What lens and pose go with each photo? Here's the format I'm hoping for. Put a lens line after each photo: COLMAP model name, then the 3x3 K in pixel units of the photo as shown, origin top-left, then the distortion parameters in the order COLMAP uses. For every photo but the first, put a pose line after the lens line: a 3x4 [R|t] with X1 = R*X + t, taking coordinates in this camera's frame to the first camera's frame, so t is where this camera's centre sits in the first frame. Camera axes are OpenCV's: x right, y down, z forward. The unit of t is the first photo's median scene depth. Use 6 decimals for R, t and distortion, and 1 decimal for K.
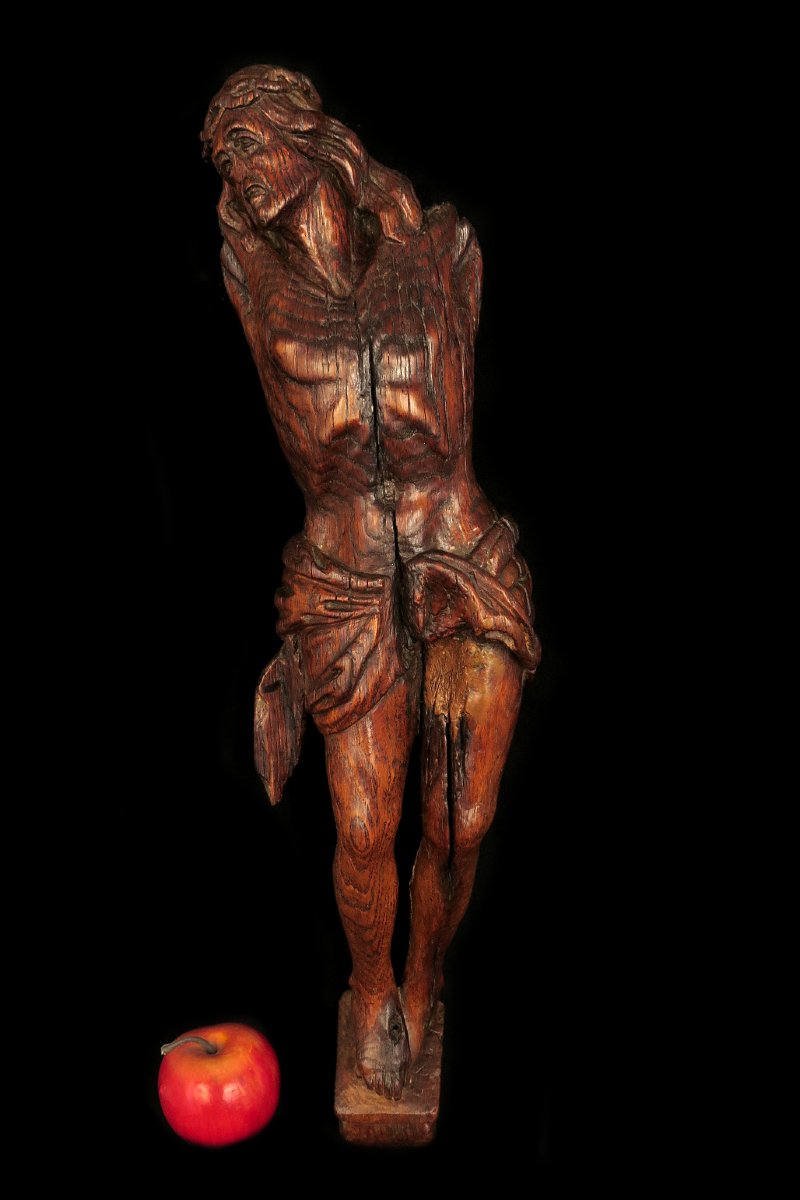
lens RADIAL K [[1316.9, 0, 387.9], [0, 1316.9, 624.0], [0, 0, 1]] dist [-0.016789, 0.018218]
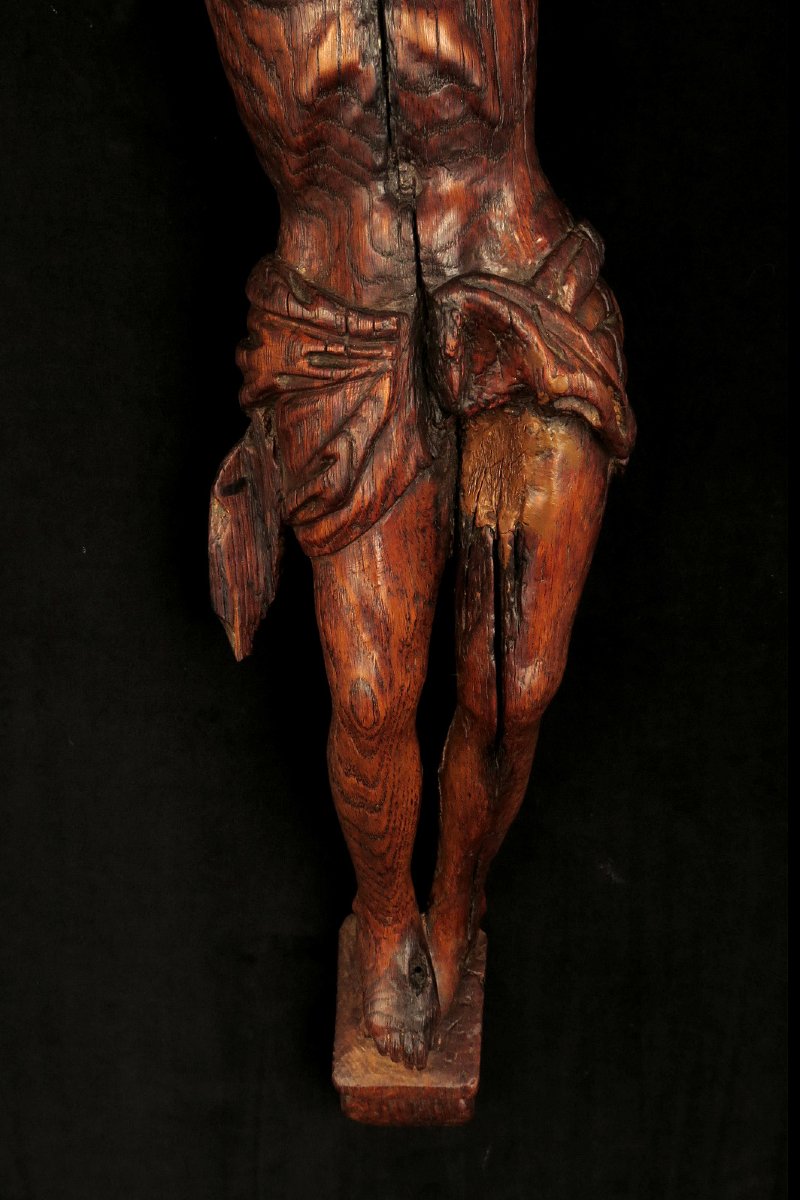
lens RADIAL K [[1496.7, 0, 387.5], [0, 1496.7, 603.3], [0, 0, 1]] dist [-0.030236, -0.011380]
pose [[0.999869, -0.002113, -0.016027, 0.002824], [0.003869, 0.993888, 0.110329, 0.024310], [0.015696, -0.110376, 0.993766, 0.248415]]
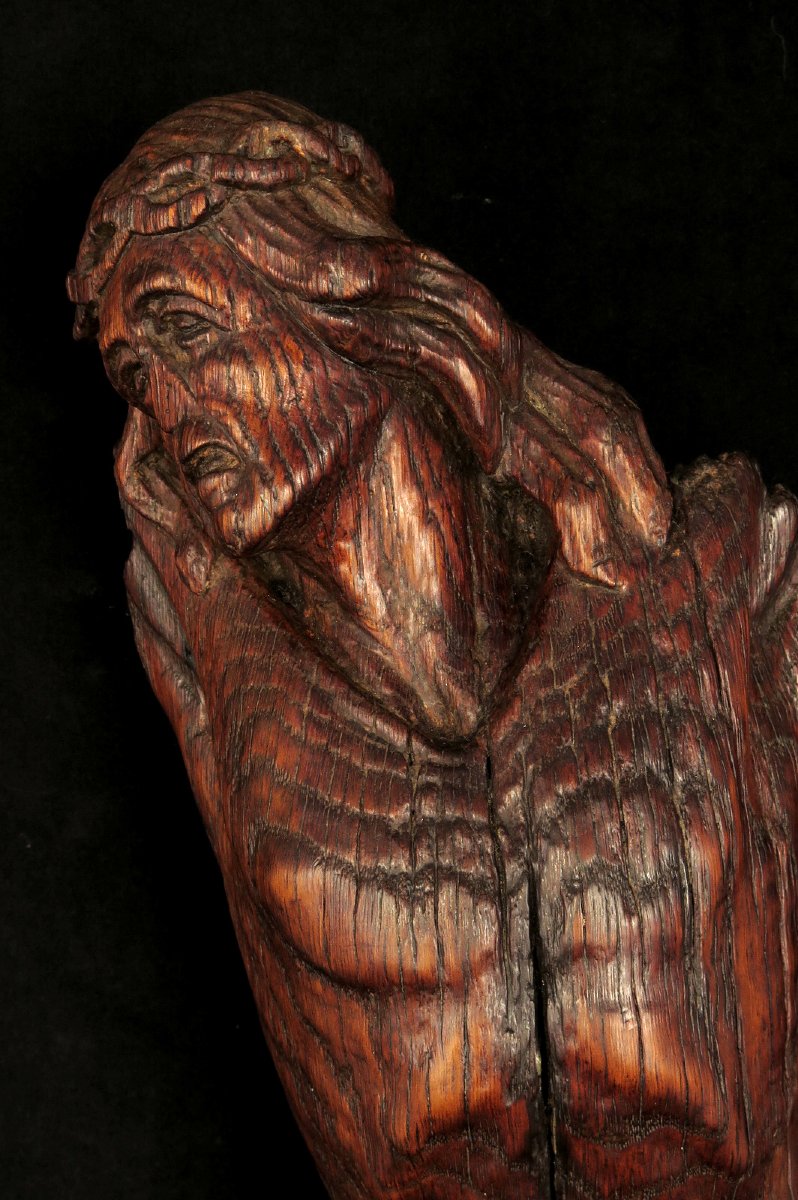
lens RADIAL K [[2344.6, 0, 400.4], [0, 2344.6, 640.7], [0, 0, 1]] dist [-0.115258, -0.026282]
pose [[0.998994, -0.004599, -0.044605, -0.019643], [0.003018, 0.999367, -0.035438, -0.247069], [0.044740, 0.035268, 0.998376, 0.348620]]
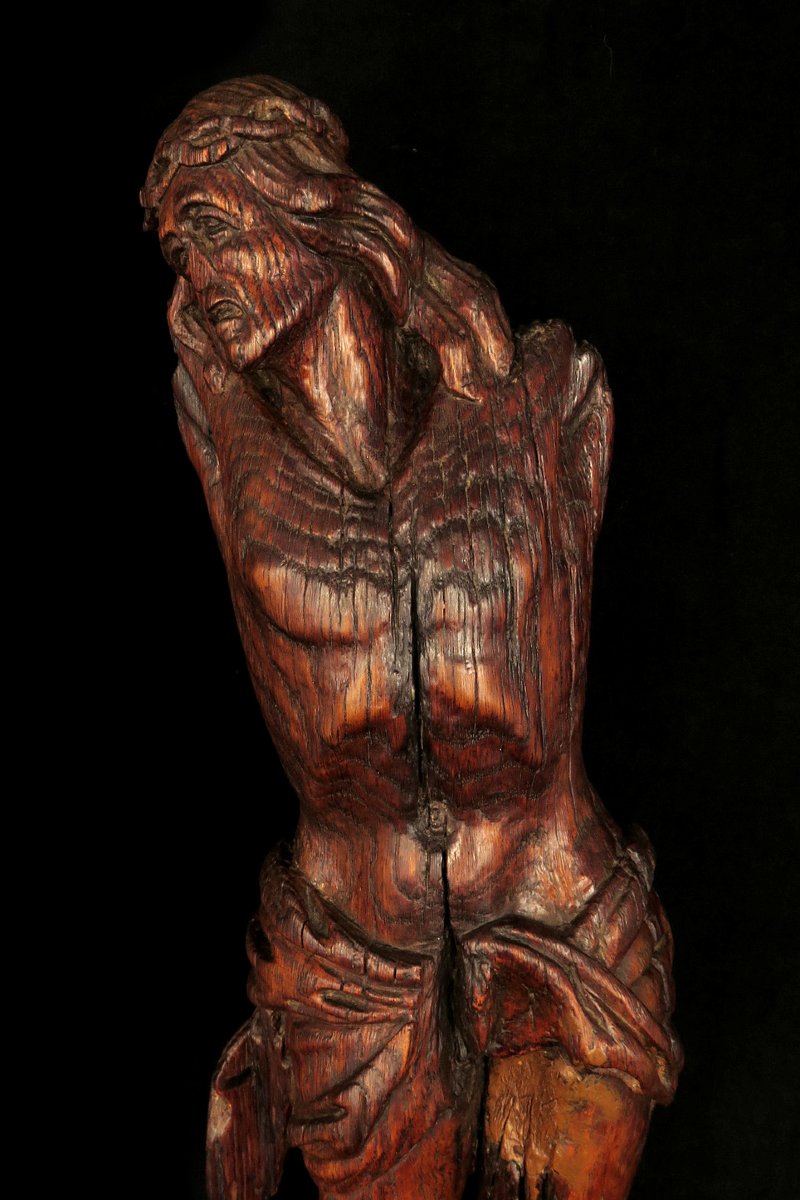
lens RADIAL K [[1648.6, 0, 375.6], [0, 1648.6, 572.5], [0, 0, 1]] dist [-0.048727, 0.077531]
pose [[0.997819, 0.039113, -0.053175, 0.007990], [-0.036985, 0.998497, 0.040437, -0.236753], [0.054677, -0.038382, 0.997766, 0.266015]]
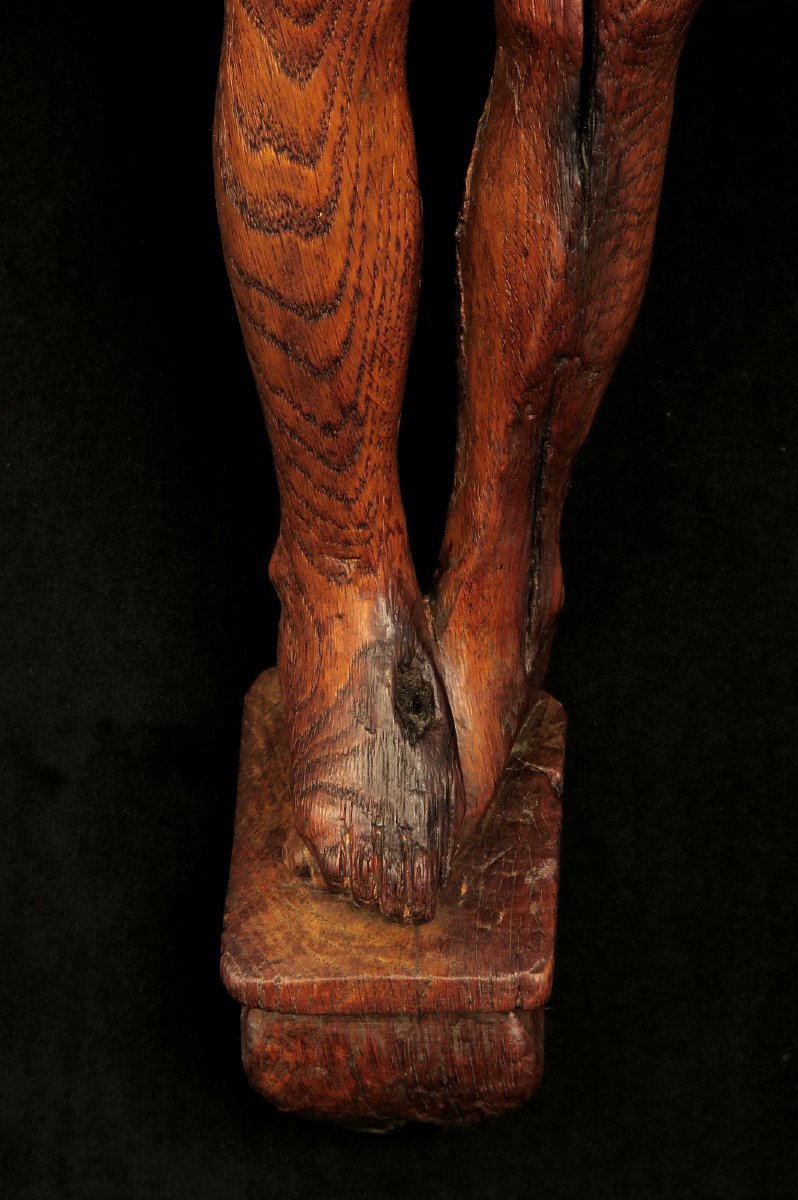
lens RADIAL K [[2344.6, 0, 400.4], [0, 2344.6, 640.7], [0, 0, 1]] dist [-0.115258, -0.026282]
pose [[0.999955, -0.004233, -0.008487, 0.007960], [0.003511, 0.996517, -0.083316, 0.378667], [0.008810, 0.083283, 0.996487, 0.488103]]
